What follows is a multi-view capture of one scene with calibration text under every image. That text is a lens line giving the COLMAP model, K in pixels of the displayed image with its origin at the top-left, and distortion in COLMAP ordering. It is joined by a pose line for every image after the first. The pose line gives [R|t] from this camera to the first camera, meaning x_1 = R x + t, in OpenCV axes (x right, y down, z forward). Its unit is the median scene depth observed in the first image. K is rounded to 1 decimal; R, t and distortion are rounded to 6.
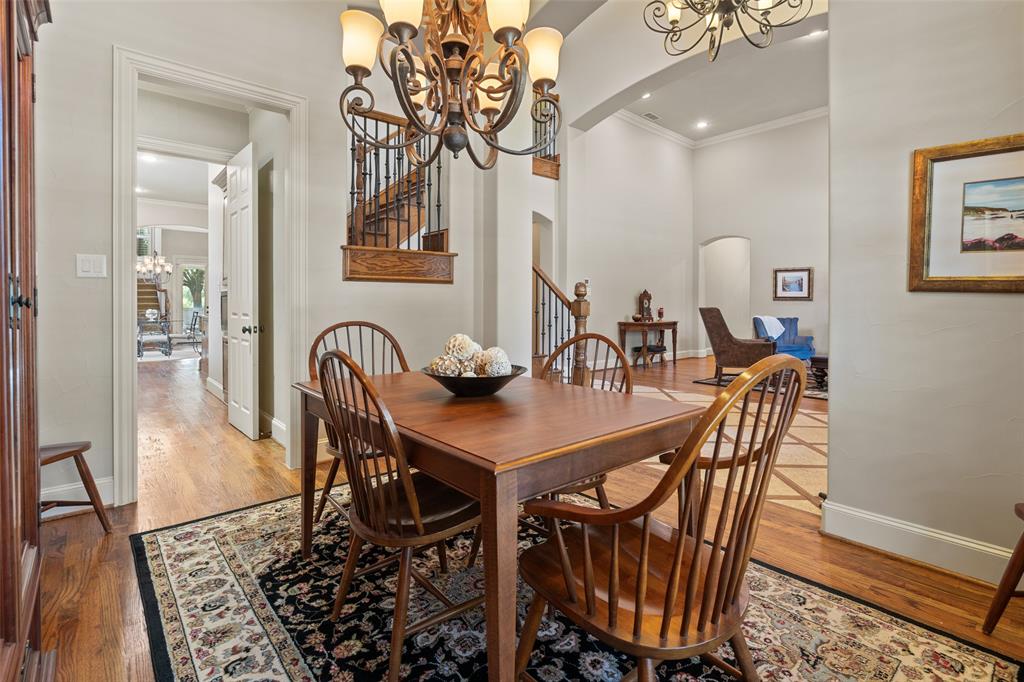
lens RADIAL K [[479.4, 0, 516.7], [0, 479.4, 319.6], [0, 0, 1]] dist [-0.004452, -0.000370]
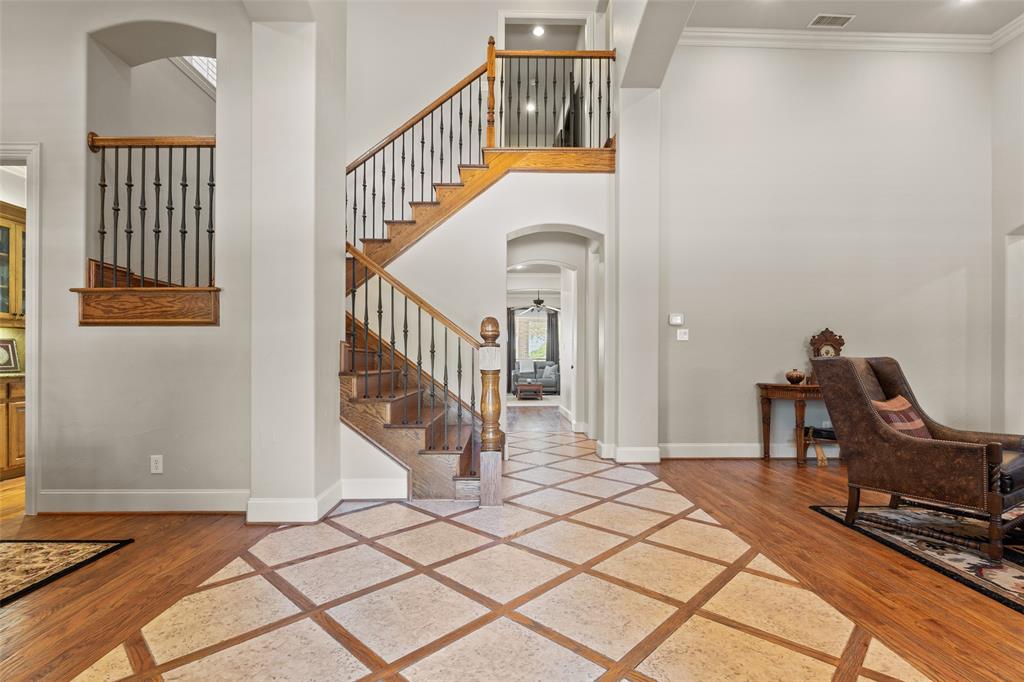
lens RADIAL K [[485.1, 0, 512.4], [0, 485.1, 367.2], [0, 0, 1]] dist [-0.000238, -0.000100]
pose [[0.764616, 0.009394, -0.644418, 0.772856], [-0.020551, 0.999741, -0.009811, -0.006580], [0.644158, 0.020745, 0.764611, 0.696778]]
